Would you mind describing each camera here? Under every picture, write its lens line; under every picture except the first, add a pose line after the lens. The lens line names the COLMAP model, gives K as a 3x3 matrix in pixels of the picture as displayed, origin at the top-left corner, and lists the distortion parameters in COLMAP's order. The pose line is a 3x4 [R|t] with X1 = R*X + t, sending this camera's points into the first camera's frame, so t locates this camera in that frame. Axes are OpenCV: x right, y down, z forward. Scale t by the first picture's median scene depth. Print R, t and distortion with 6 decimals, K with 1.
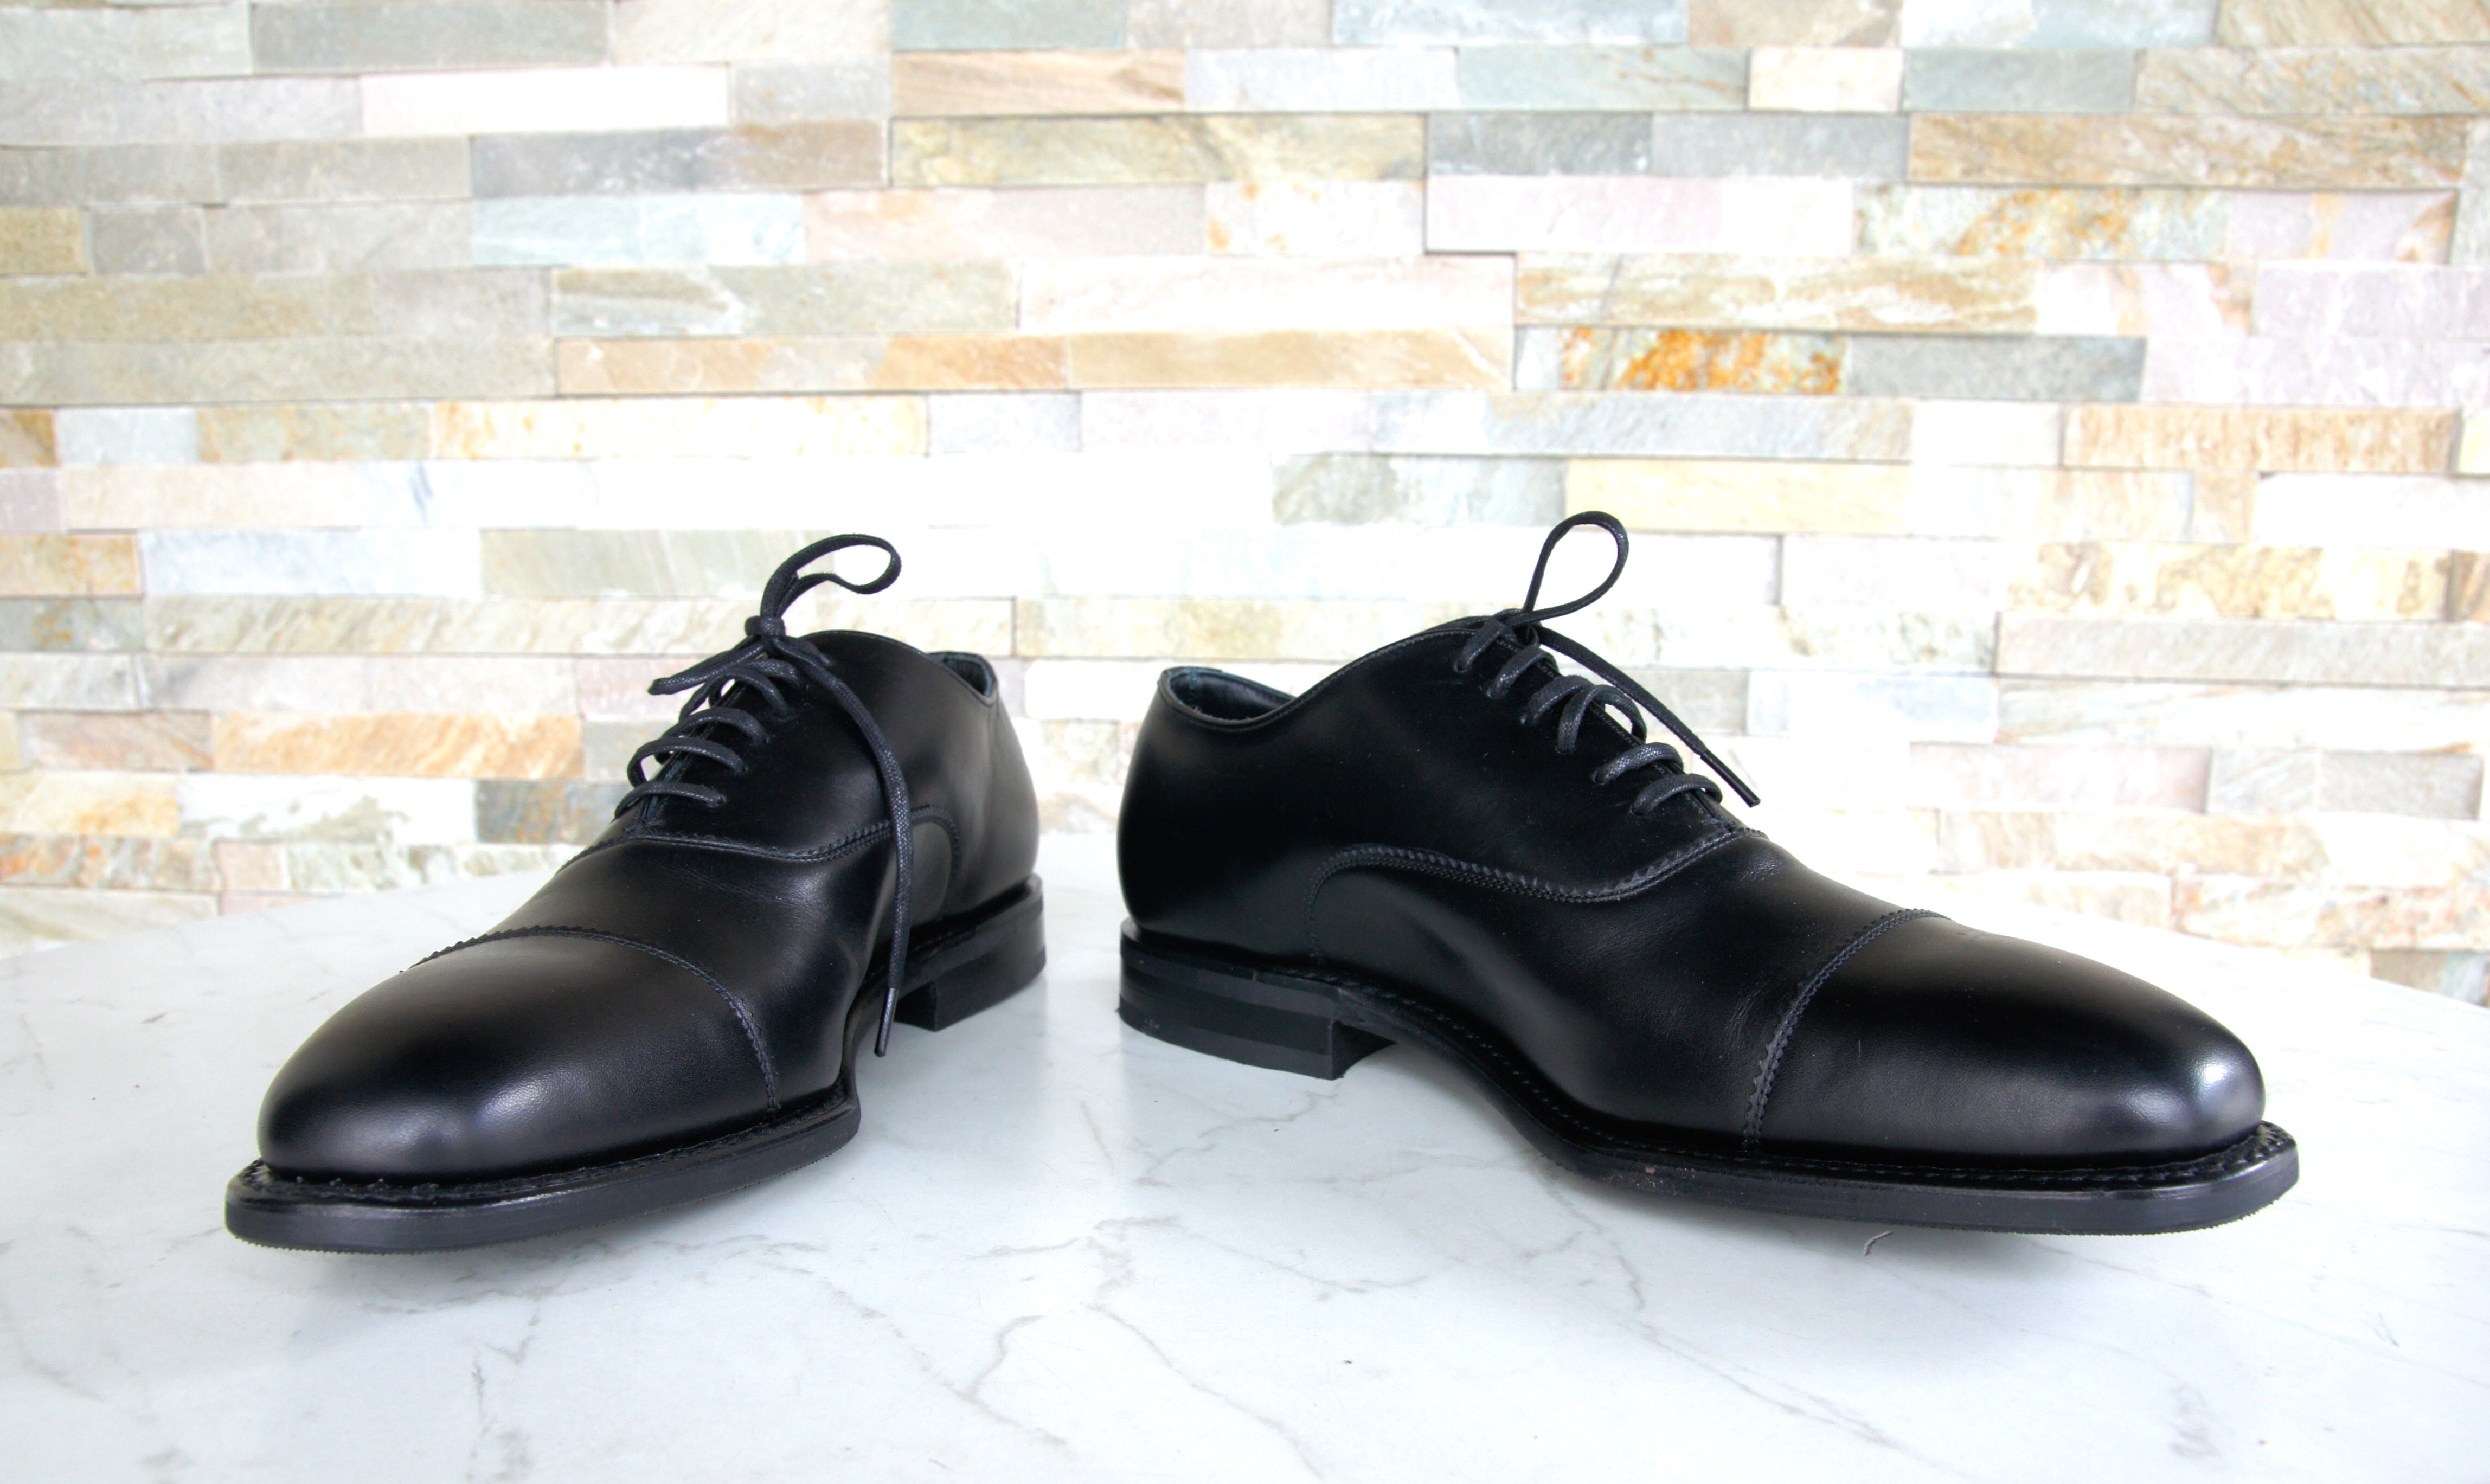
lens RADIAL K [[1842.6, 0, 1248.1], [0, 1842.6, 867.0], [0, 0, 1]] dist [-0.131448, 0.070368]
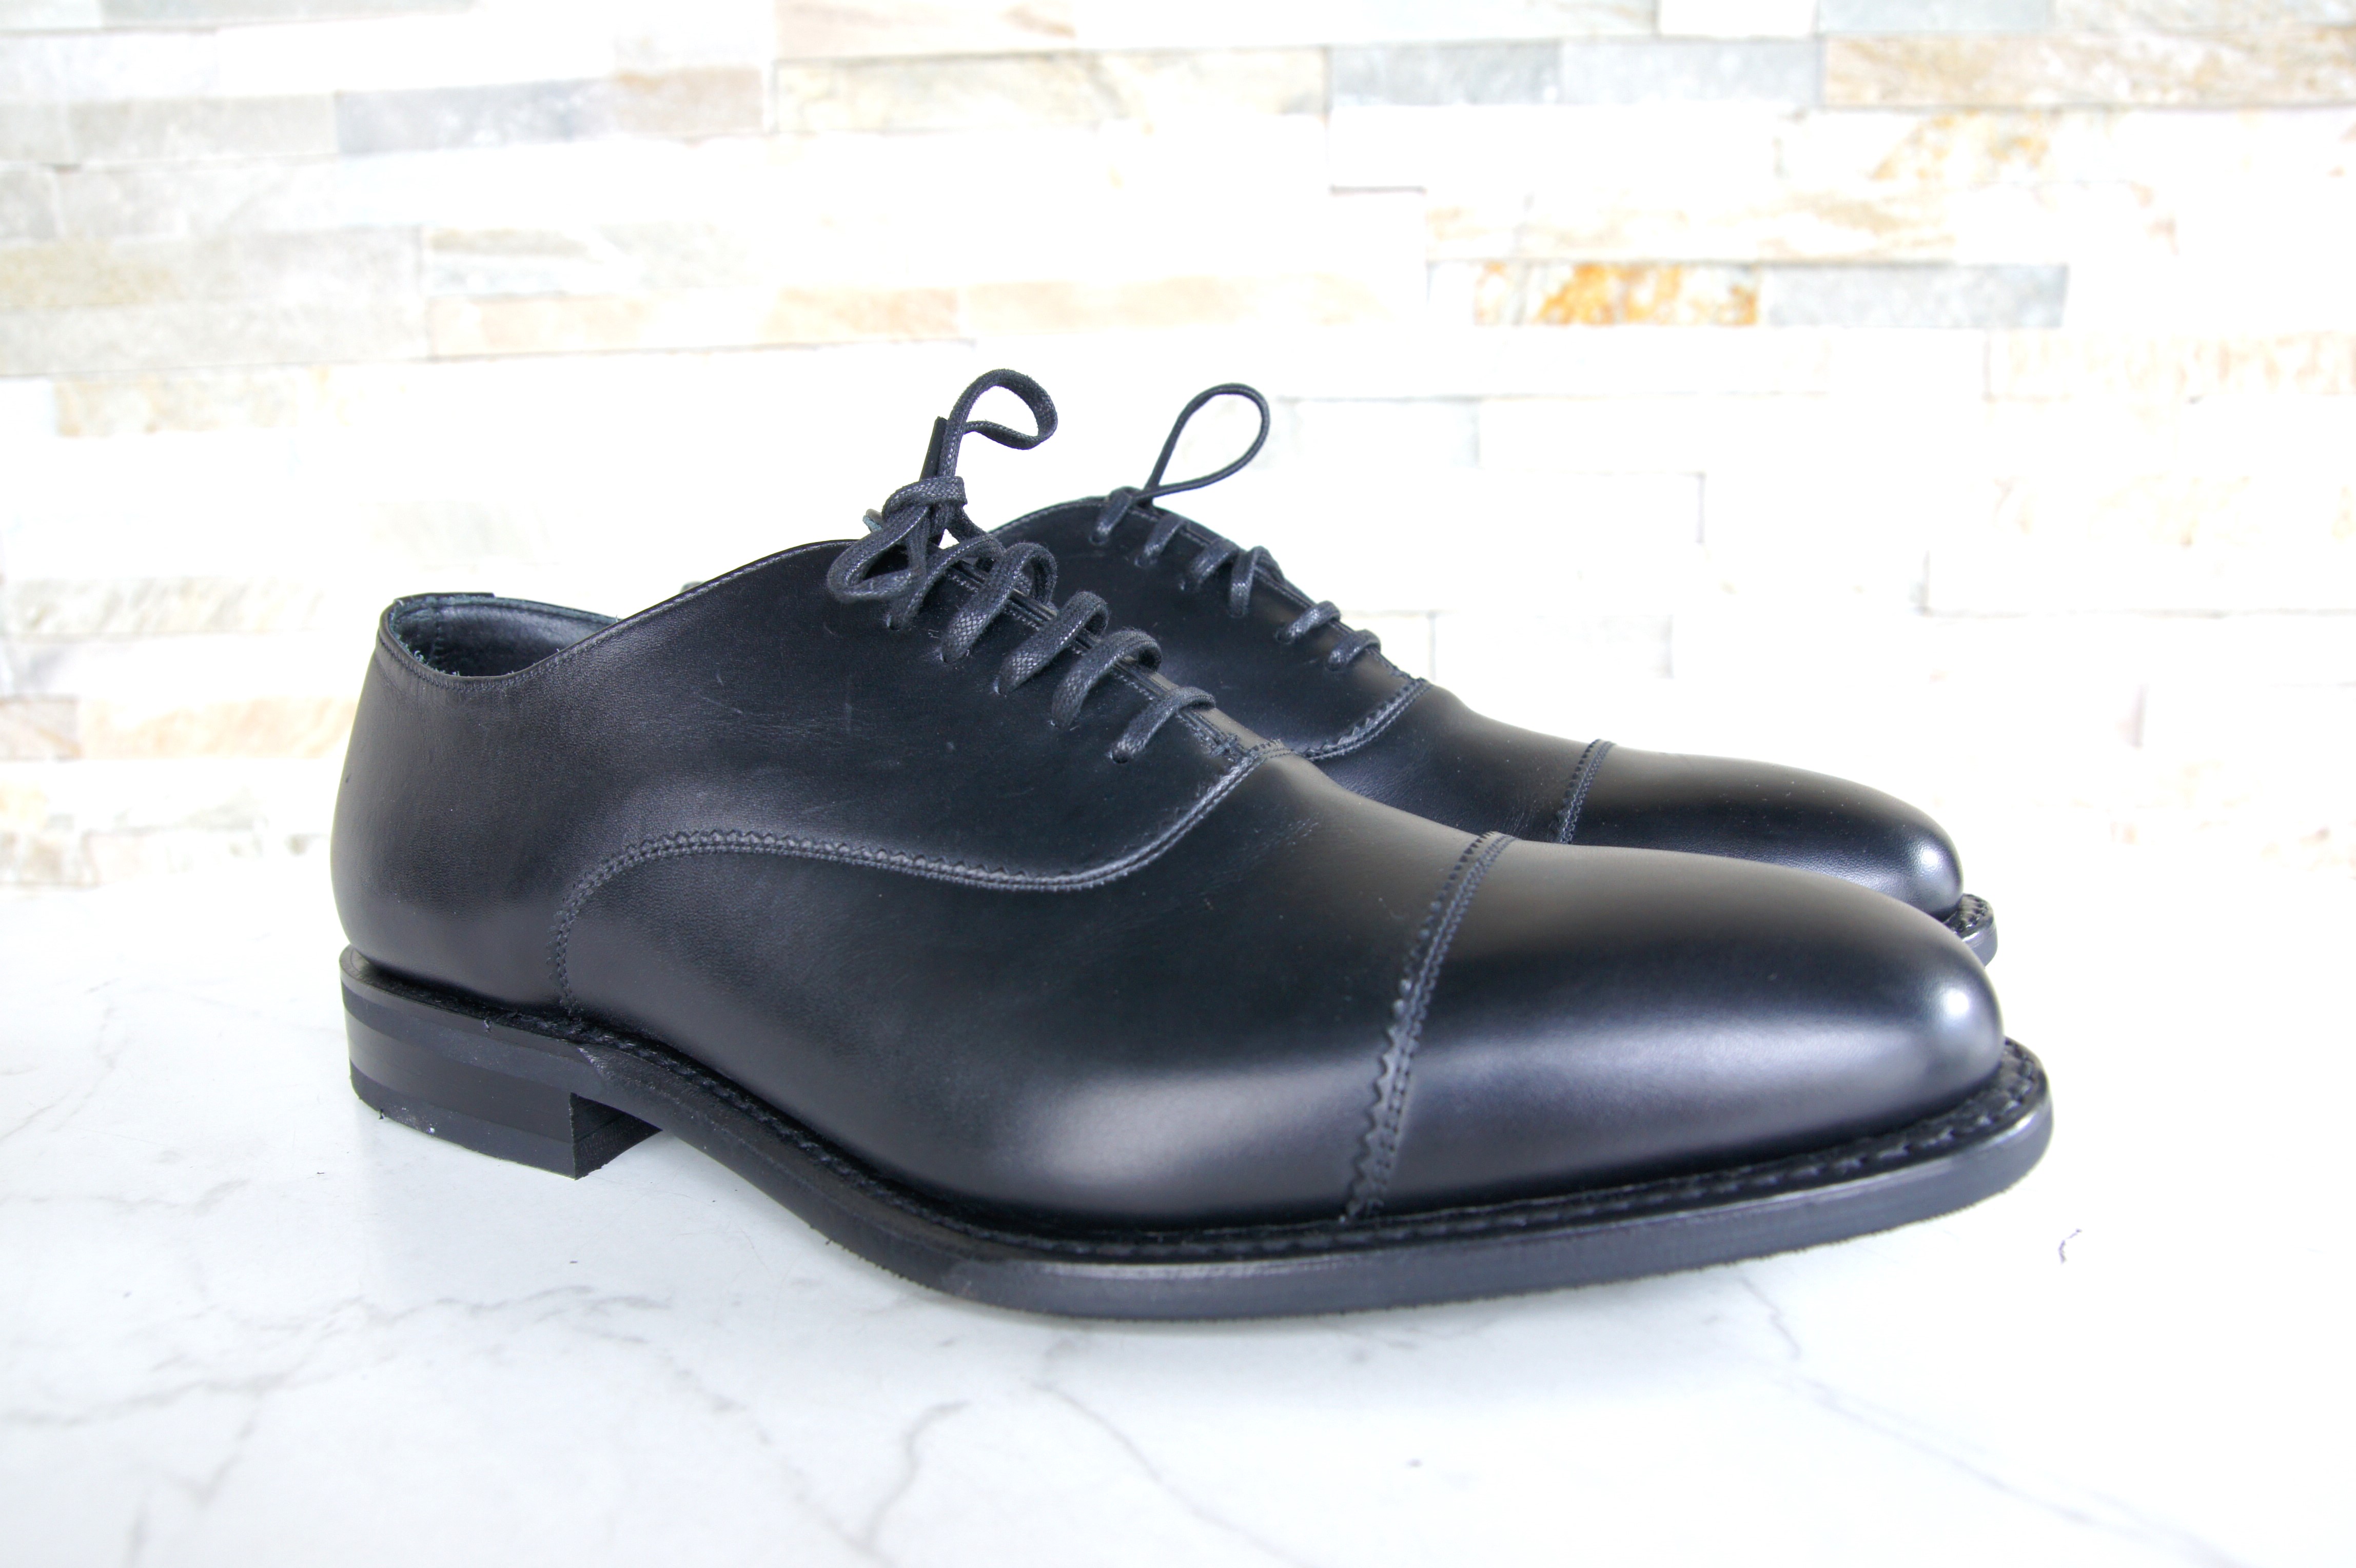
lens RADIAL K [[1681.6, 0, 1181.5], [0, 1681.6, 823.2], [0, 0, 1]] dist [-0.132597, 0.078244]
pose [[0.999243, -0.025206, 0.029633, -0.016329], [0.025865, 0.999422, -0.022053, 0.016852], [-0.029060, 0.022803, 0.999318, 0.130292]]
